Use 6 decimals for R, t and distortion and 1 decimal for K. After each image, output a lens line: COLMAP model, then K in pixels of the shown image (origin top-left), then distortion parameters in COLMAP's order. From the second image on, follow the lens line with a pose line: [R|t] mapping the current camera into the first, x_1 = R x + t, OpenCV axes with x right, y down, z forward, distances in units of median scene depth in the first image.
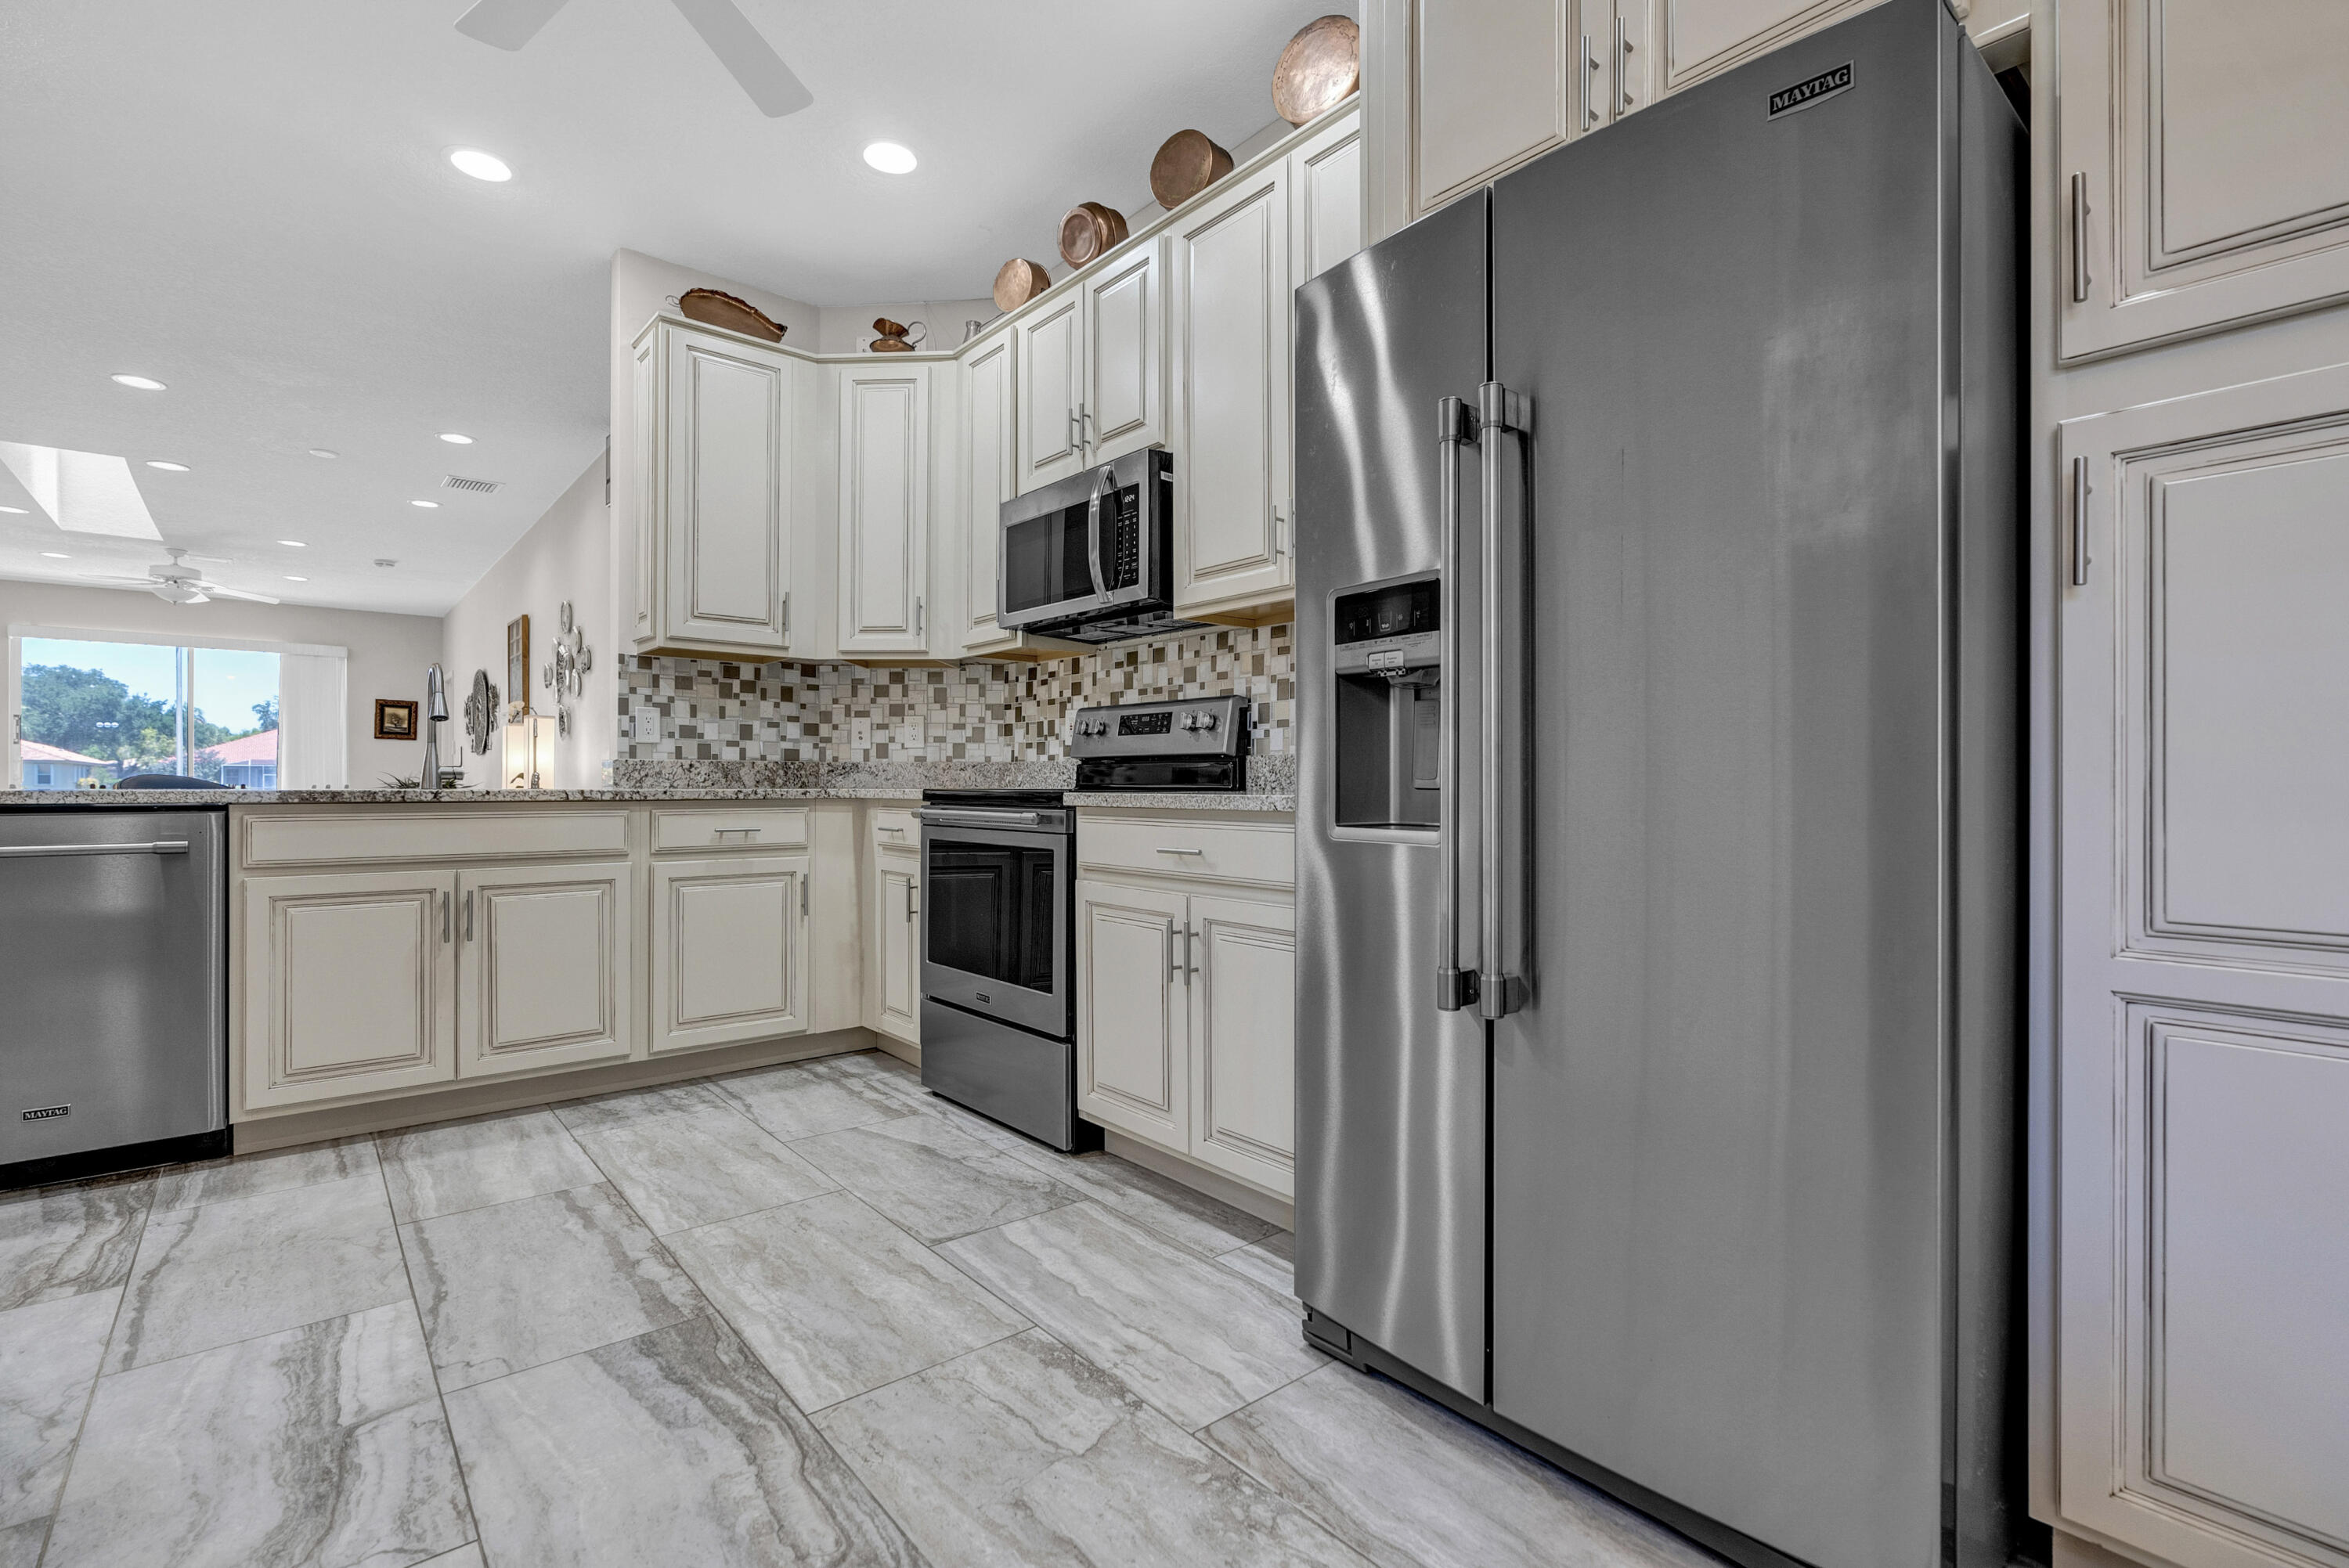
lens RADIAL K [[1077.4, 0, 1167.4], [0, 1077.4, 779.4], [0, 0, 1]] dist [-0.007299, 0.003998]
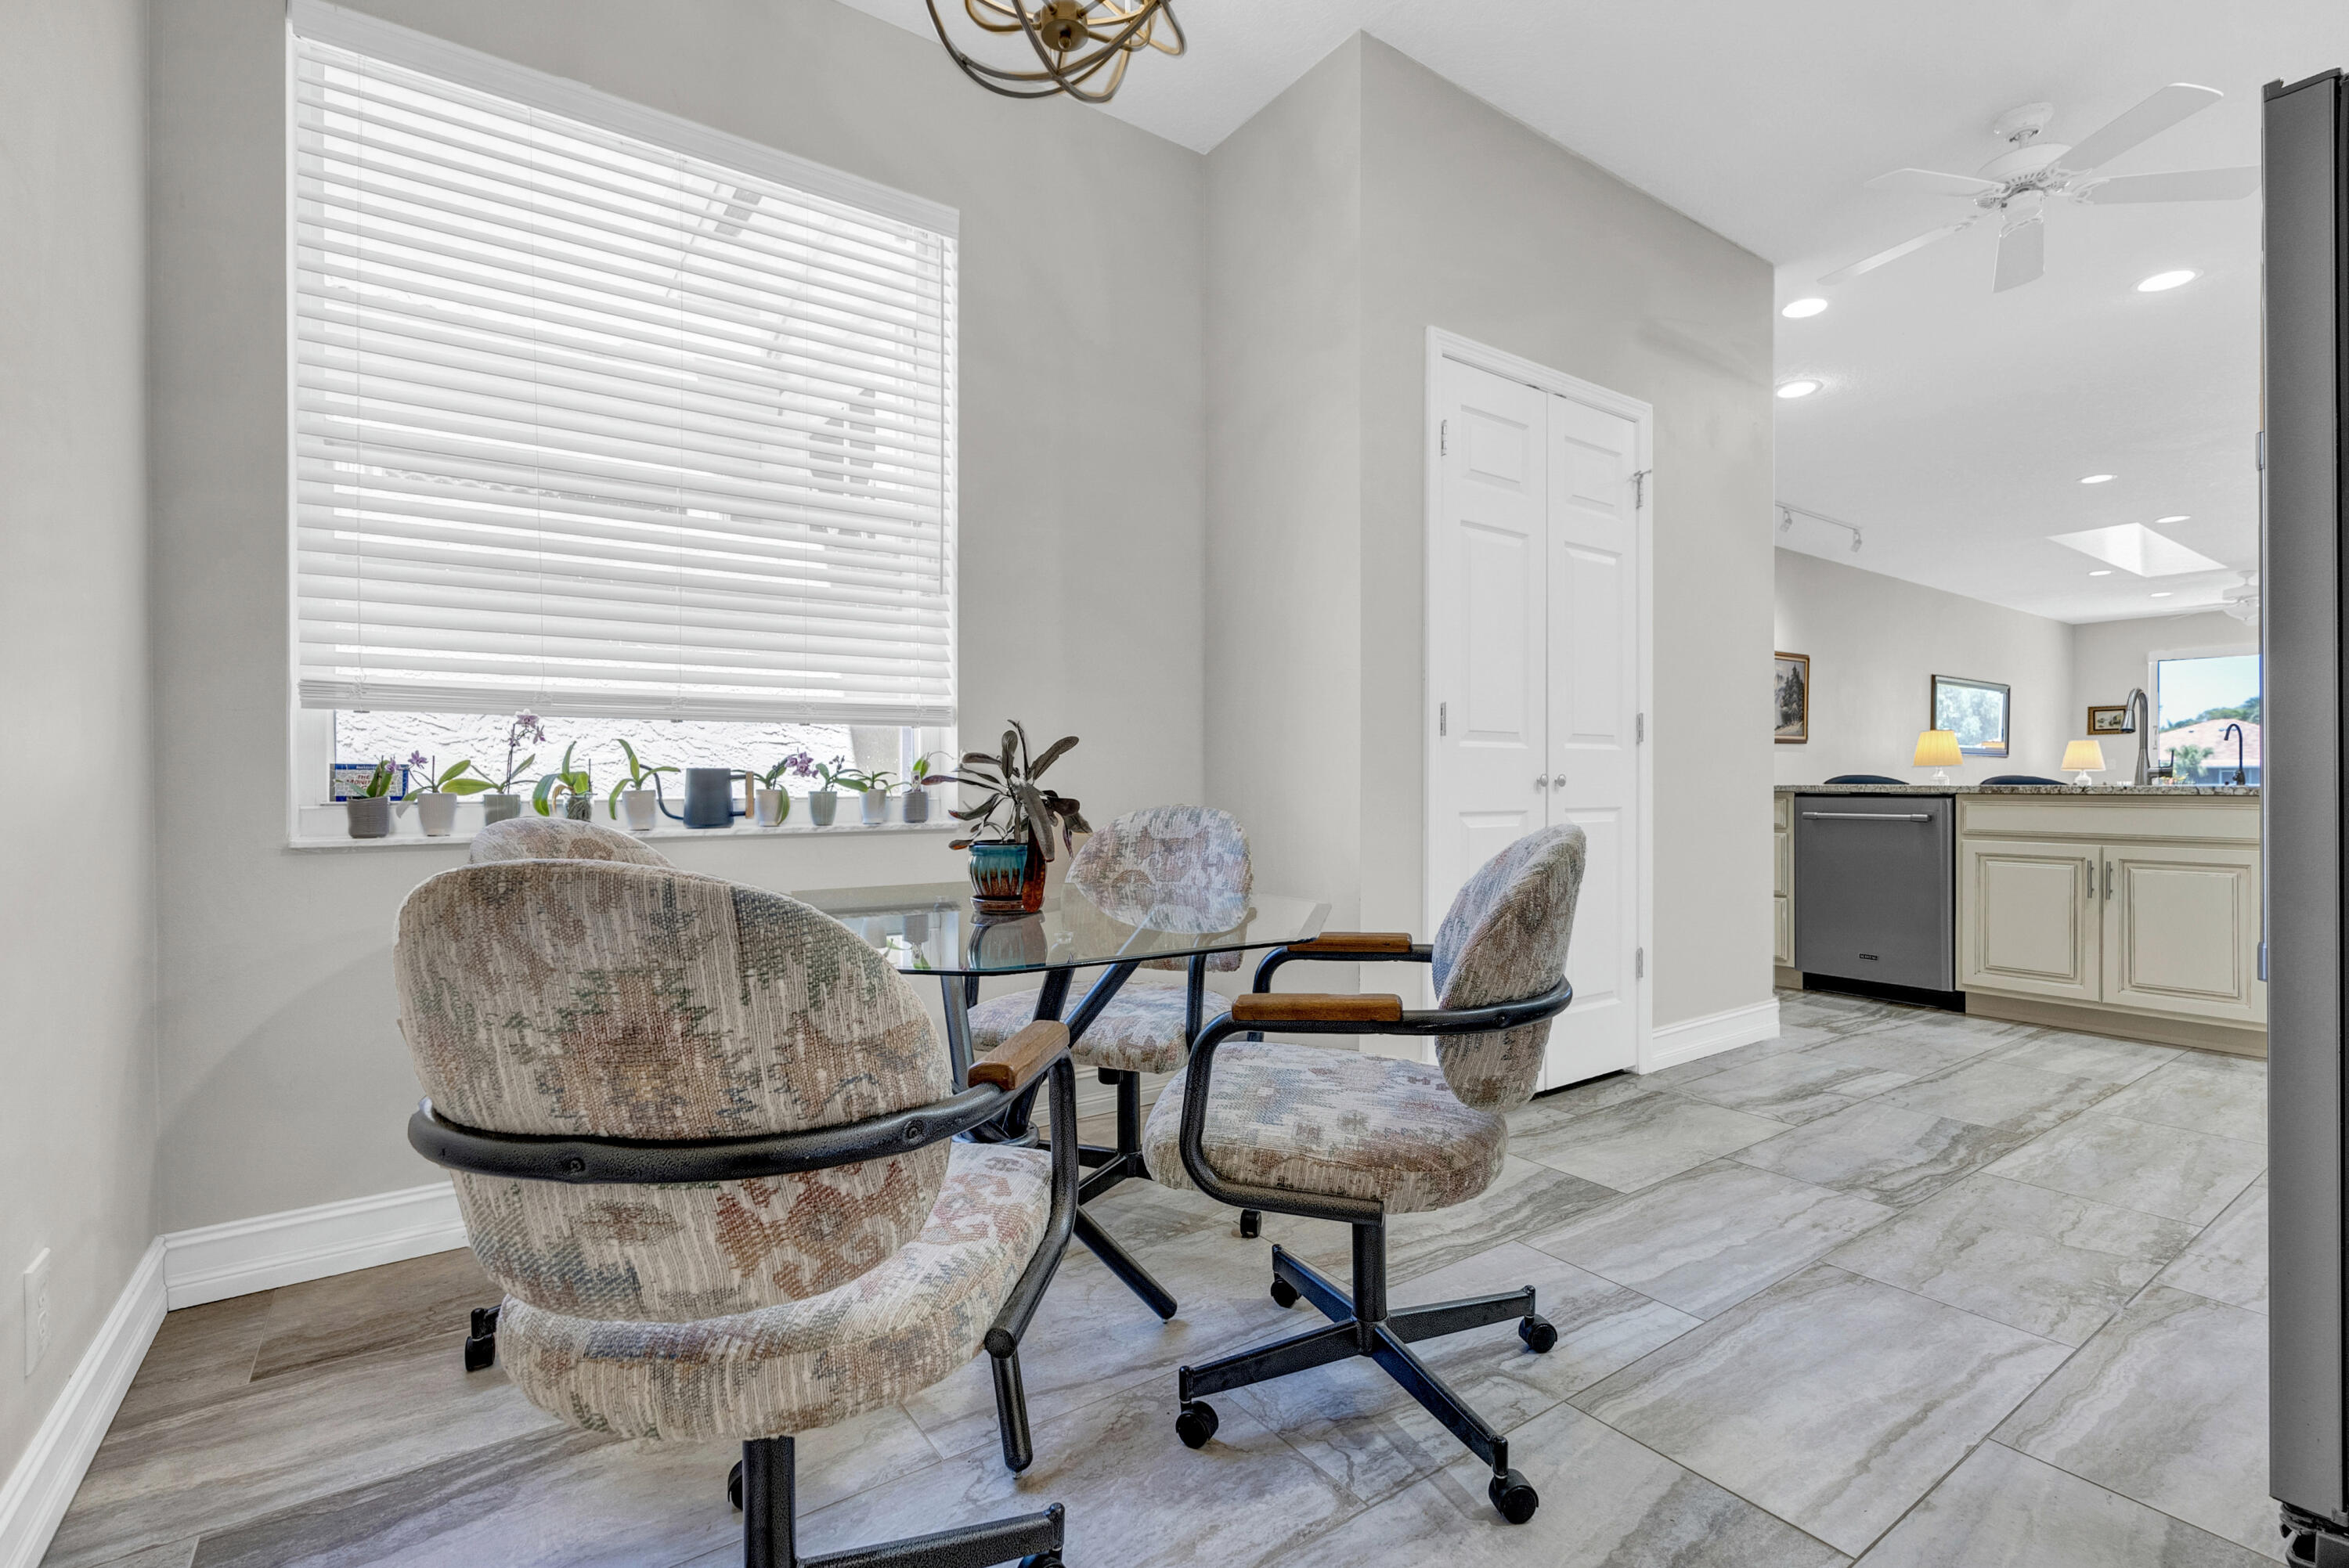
lens RADIAL K [[1077.4, 0, 1191.0], [0, 1077.4, 785.0], [0, 0, 1]] dist [-0.007299, 0.003998]
pose [[-0.072029, 0.004754, -0.997391, 0.824965], [0.001111, 0.999988, 0.004686, 0.001862], [0.997402, -0.000771, -0.072034, -0.036883]]
